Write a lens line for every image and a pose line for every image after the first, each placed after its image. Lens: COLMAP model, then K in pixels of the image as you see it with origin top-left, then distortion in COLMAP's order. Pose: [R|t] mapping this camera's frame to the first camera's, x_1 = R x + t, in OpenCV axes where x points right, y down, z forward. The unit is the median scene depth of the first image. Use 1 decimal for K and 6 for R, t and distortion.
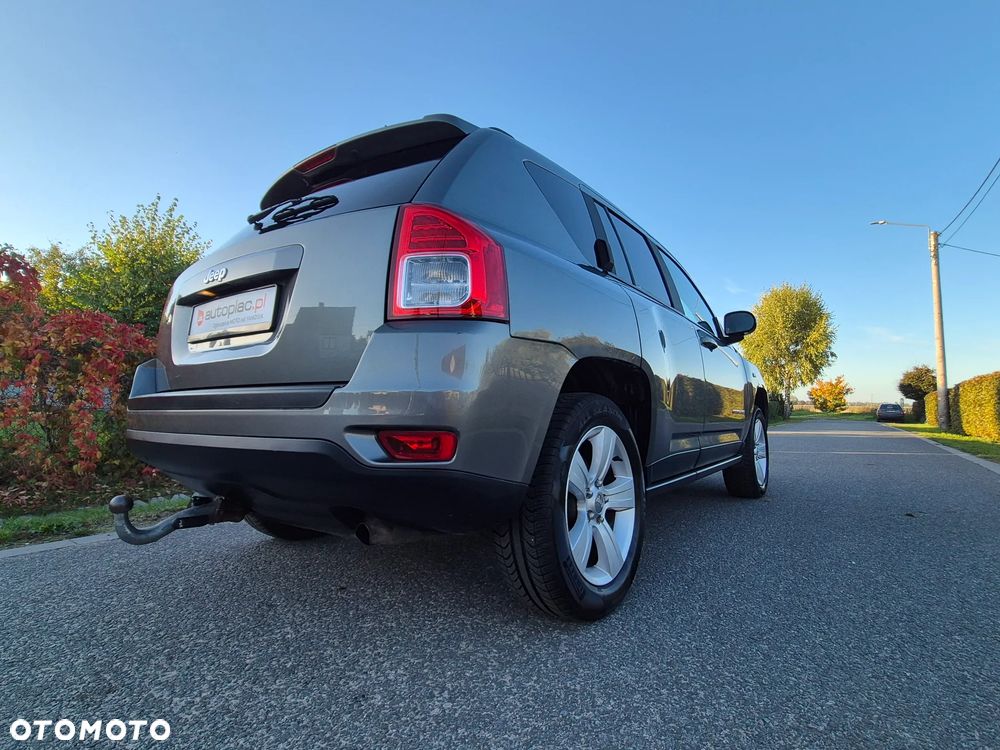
lens RADIAL K [[502.0, 0, 495.9], [0, 502.0, 362.9], [0, 0, 1]] dist [-0.001184, 0.002654]
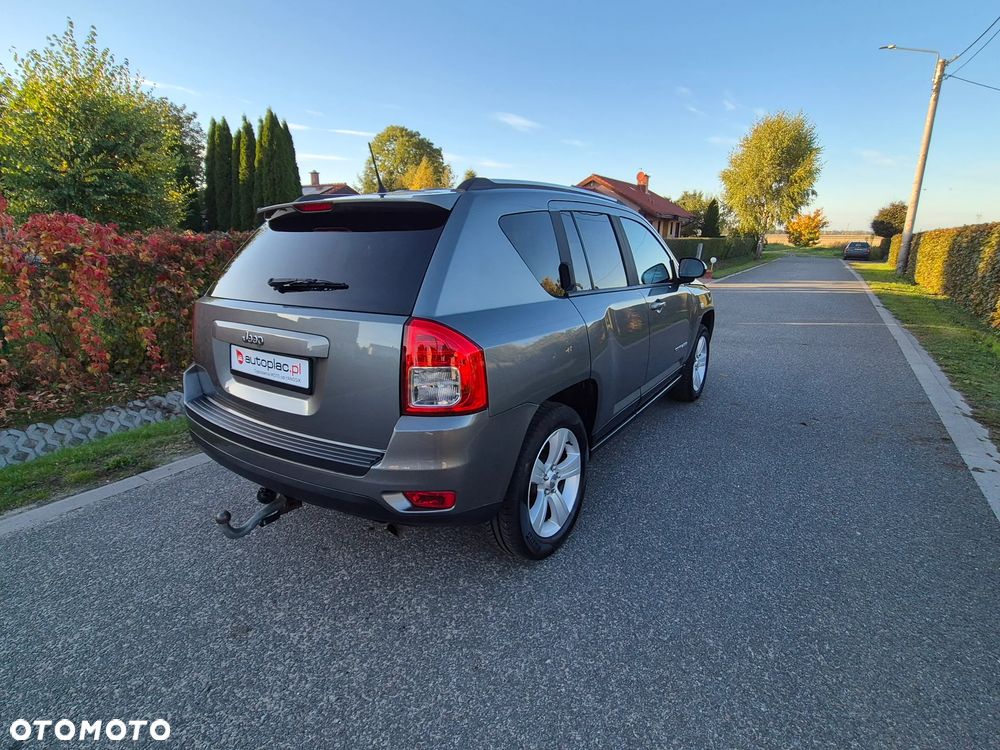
lens RADIAL K [[502.0, 0, 496.9], [0, 502.0, 361.4], [0, 0, 1]] dist [-0.001184, 0.002654]
pose [[0.998838, -0.019307, 0.044155, -0.004020], [0.004142, 0.947242, 0.320493, -0.240655], [-0.048014, -0.319937, 0.946221, -0.106719]]
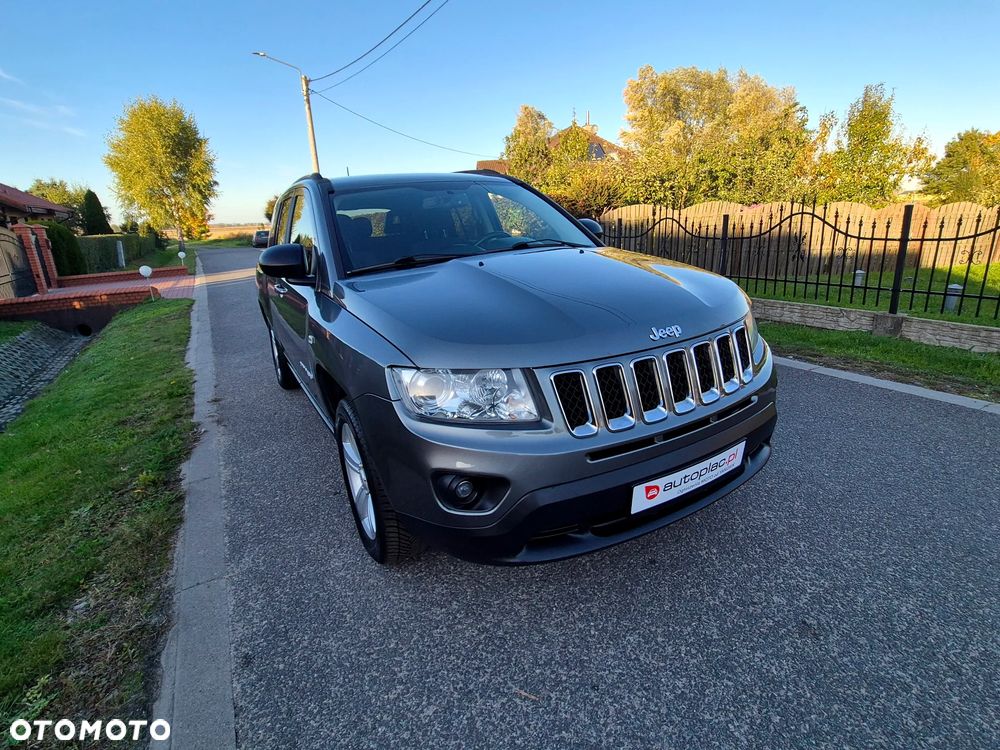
lens RADIAL K [[502.0, 0, 497.6], [0, 502.0, 361.1], [0, 0, 1]] dist [-0.001184, 0.002654]
pose [[0.415116, -0.284641, 0.864094, -0.745826], [-0.019549, 0.946785, 0.321271, -0.175874], [-0.909559, -0.150257, 0.387461, 0.466371]]
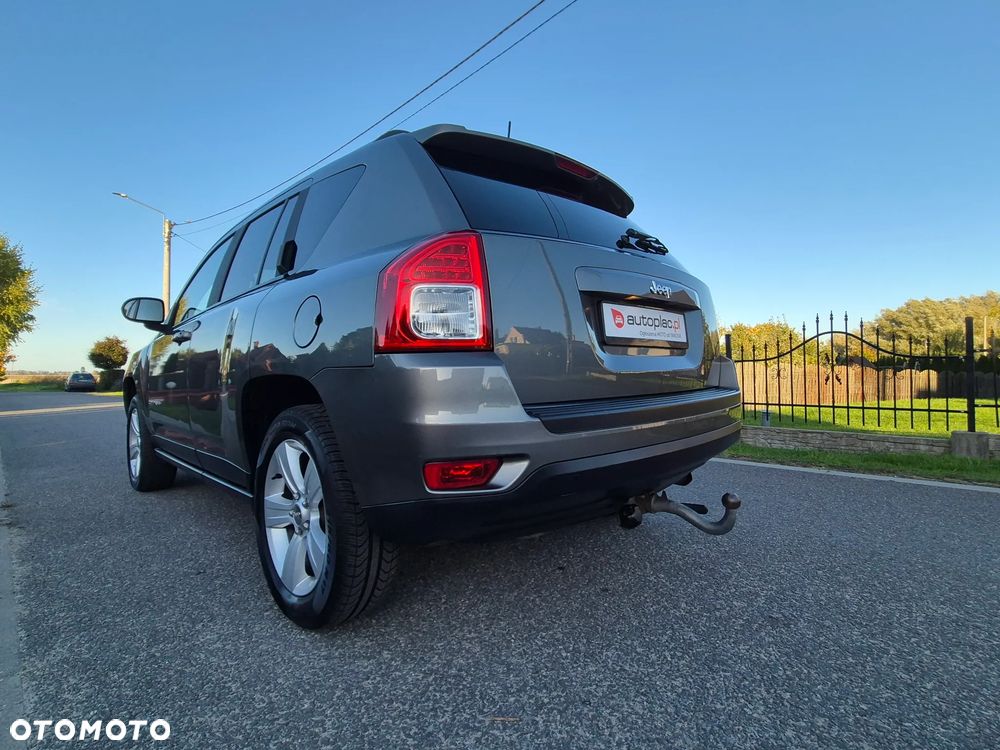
lens RADIAL K [[502.0, 0, 496.5], [0, 502.0, 358.9], [0, 0, 1]] dist [-0.001184, 0.002654]
pose [[0.159967, 0.014789, 0.987012, -0.775178], [-0.069927, 0.997546, -0.003614, 0.001151], [-0.984642, -0.068441, 0.160609, 0.539149]]
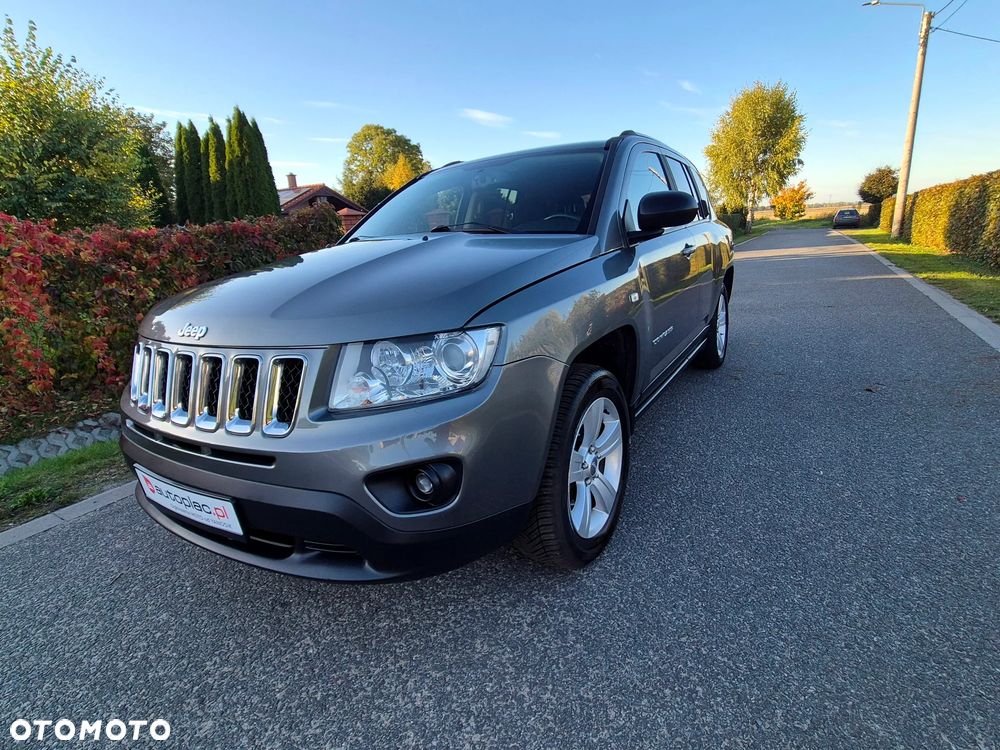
lens RADIAL K [[502.0, 0, 496.1], [0, 502.0, 361.6], [0, 0, 1]] dist [-0.001184, 0.002654]
pose [[0.994528, -0.089164, 0.054435, -0.012989], [0.066303, 0.941415, 0.330670, -0.147922], [-0.080729, -0.325251, 0.942175, 0.076256]]
